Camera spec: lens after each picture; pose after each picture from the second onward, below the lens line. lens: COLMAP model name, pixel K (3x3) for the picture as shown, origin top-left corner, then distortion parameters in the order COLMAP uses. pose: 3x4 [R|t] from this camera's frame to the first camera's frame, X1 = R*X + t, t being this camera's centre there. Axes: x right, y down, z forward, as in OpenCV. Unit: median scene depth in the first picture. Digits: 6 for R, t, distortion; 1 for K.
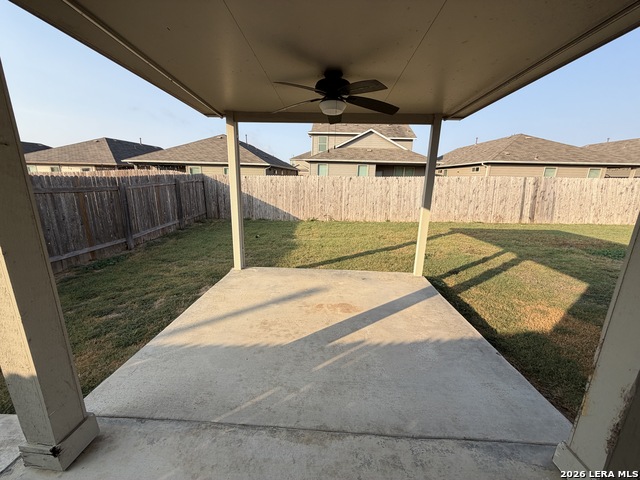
lens RADIAL K [[254.0, 0, 319.5], [0, 254.0, 240.1], [0, 0, 1]] dist [0.000060, 0.000063]
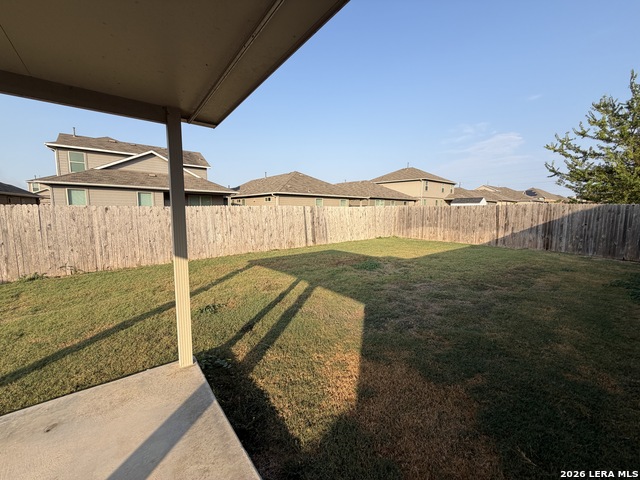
lens RADIAL K [[254.0, 0, 319.3], [0, 254.0, 238.3], [0, 0, 1]] dist [0.000060, 0.000063]
pose [[0.751224, -0.086598, 0.654342, 0.100441], [0.162759, 0.985047, -0.056493, -0.029080], [-0.639665, 0.148939, 0.754086, 0.114558]]
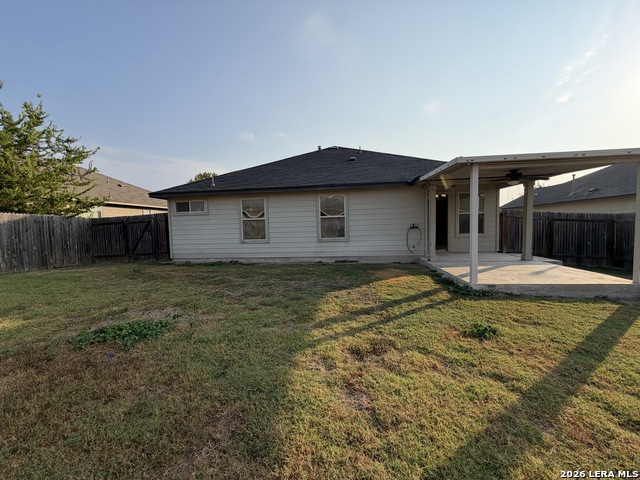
lens RADIAL K [[254.0, 0, 316.6], [0, 254.0, 236.4], [0, 0, 1]] dist [0.000060, 0.000063]
pose [[-0.996997, -0.004033, 0.077334, 0.435341], [0.018552, 0.957120, 0.289097, -0.193339], [-0.075184, 0.289663, -0.954171, 0.893193]]
